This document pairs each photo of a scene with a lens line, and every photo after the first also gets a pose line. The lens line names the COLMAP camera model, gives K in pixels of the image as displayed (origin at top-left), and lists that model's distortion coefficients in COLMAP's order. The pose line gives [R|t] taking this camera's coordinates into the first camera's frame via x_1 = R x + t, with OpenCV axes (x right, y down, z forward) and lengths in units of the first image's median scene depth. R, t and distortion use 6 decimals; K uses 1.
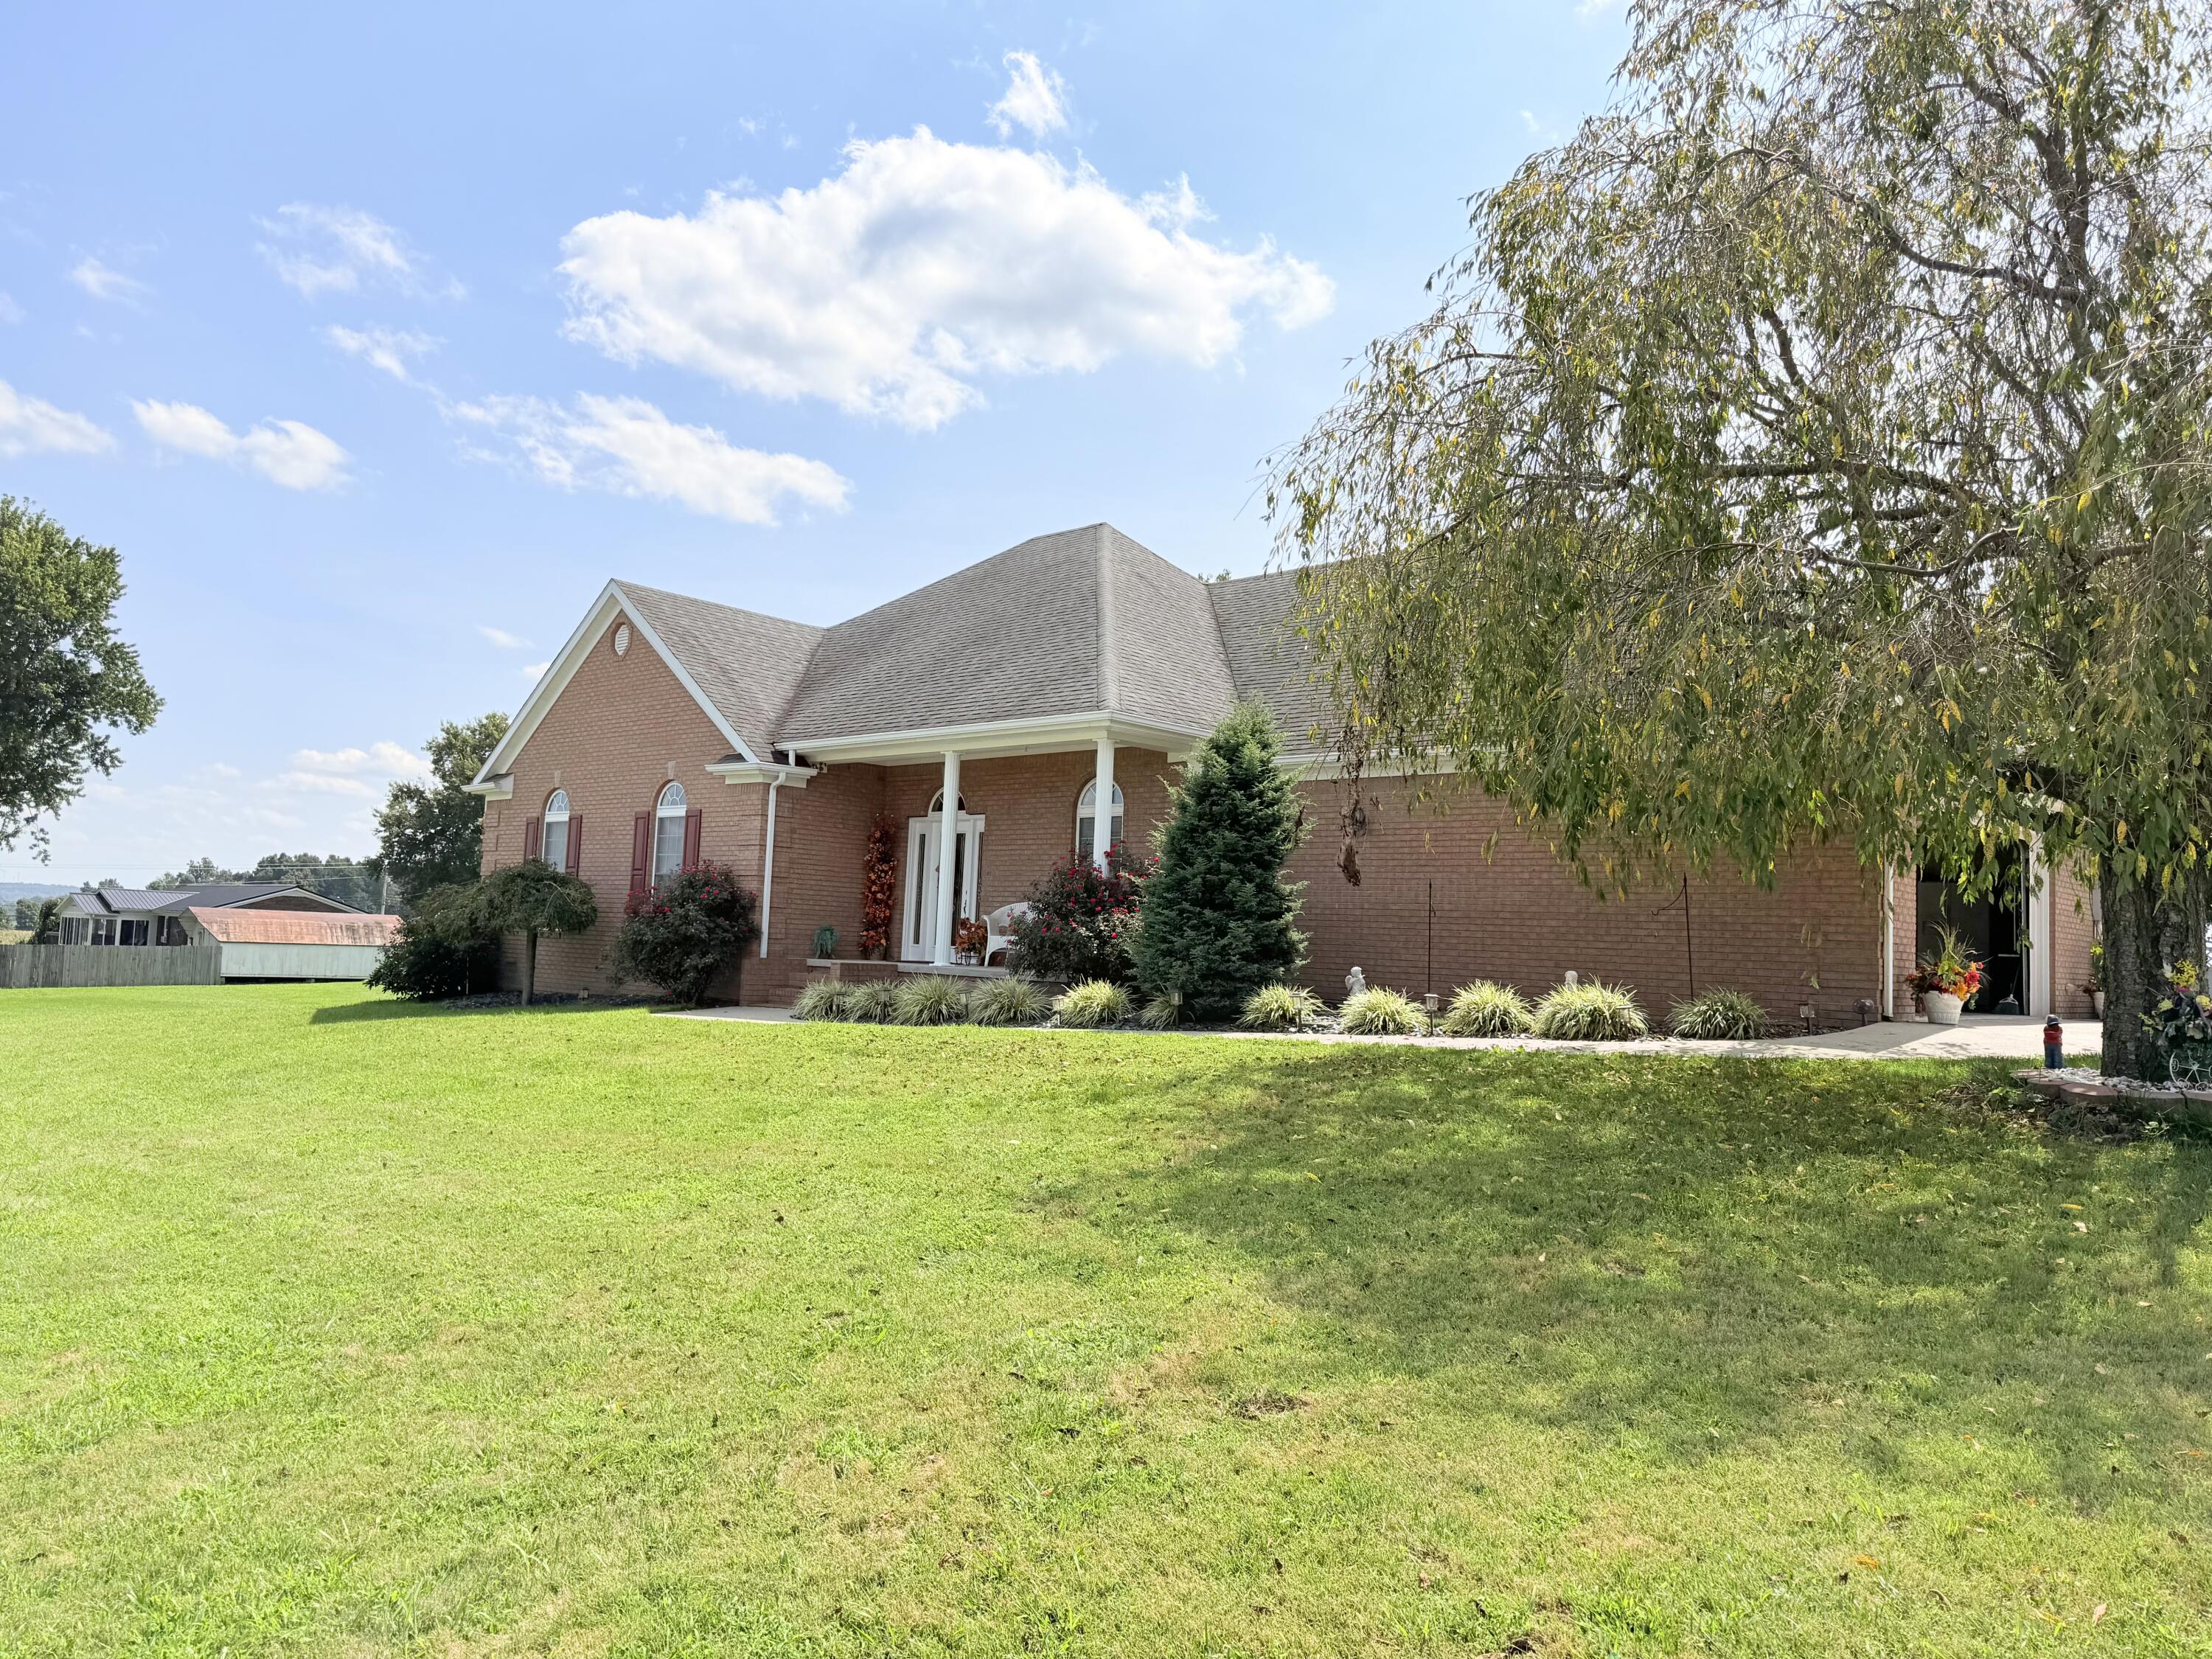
lens RADIAL K [[1555.9, 0, 1147.2], [0, 1555.9, 824.2], [0, 0, 1]] dist [0.035105, -0.046199]
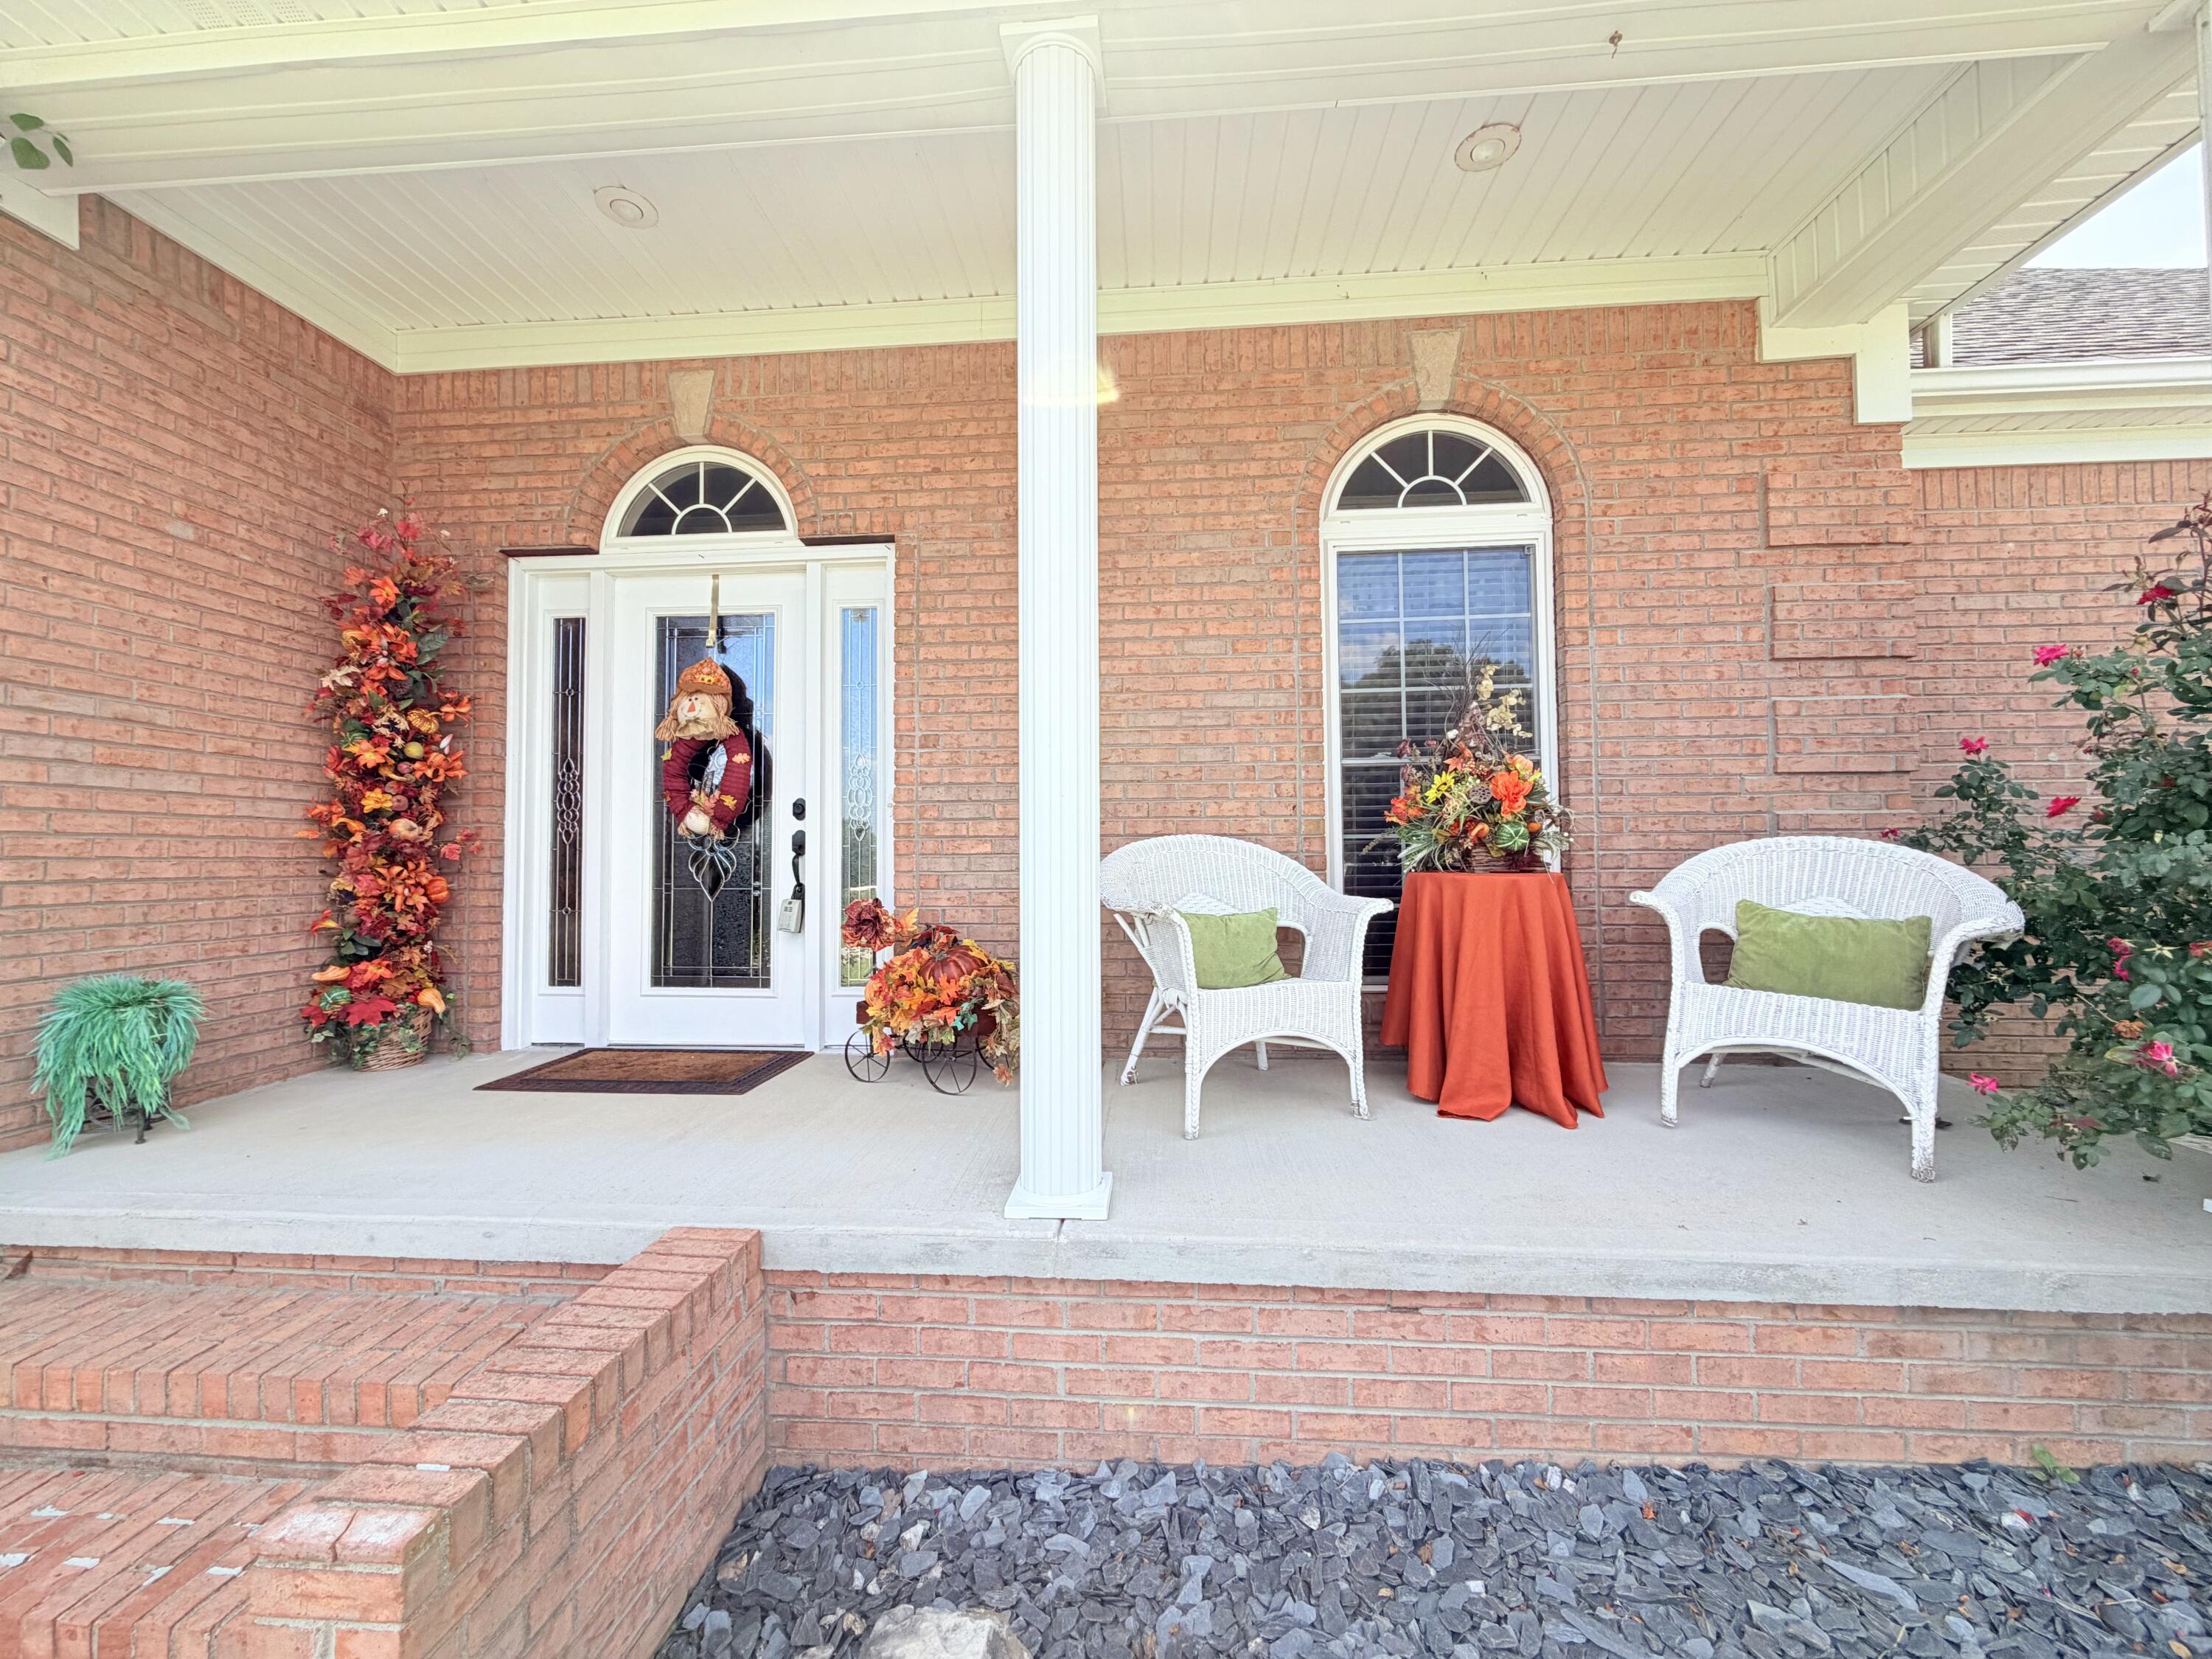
lens RADIAL K [[881.9, 0, 1096.5], [0, 881.9, 842.2], [0, 0, 1]] dist [-0.004596, -0.000690]
pose [[0.797762, -0.034928, 0.601959, -0.143236], [-0.011326, 0.997277, 0.072875, 0.030728], [-0.602865, -0.064954, 0.795194, 0.690747]]
